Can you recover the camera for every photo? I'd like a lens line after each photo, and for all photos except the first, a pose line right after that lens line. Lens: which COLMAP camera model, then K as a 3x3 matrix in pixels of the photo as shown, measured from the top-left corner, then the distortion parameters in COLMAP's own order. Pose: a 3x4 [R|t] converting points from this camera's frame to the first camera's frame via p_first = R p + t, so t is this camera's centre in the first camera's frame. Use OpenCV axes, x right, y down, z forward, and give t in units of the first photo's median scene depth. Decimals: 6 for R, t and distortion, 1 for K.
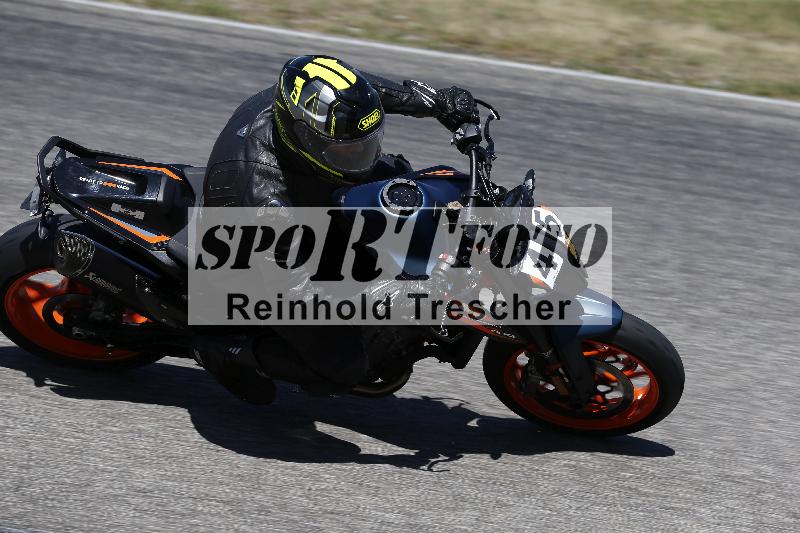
lens RADIAL K [[4656.8, 0, 400.0], [0, 4656.8, 266.5], [0, 0, 1]] dist [1.433045, -3.201307]
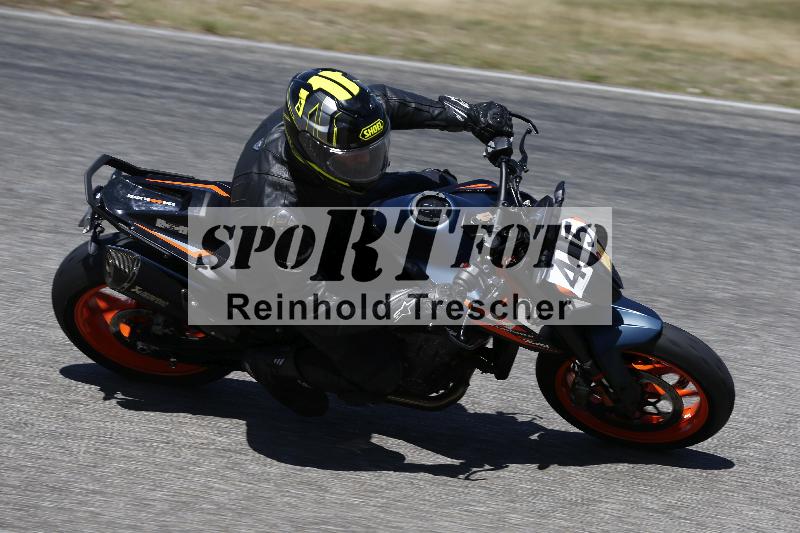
lens RADIAL K [[4656.8, 0, 400.0], [0, 4656.8, 266.5], [0, 0, 1]] dist [1.433045, -3.201307]
pose [[0.981936, -0.010118, -0.188942, 0.184795], [0.004669, 0.999561, -0.029263, 0.027222], [0.189155, 0.027852, 0.981552, 0.000310]]
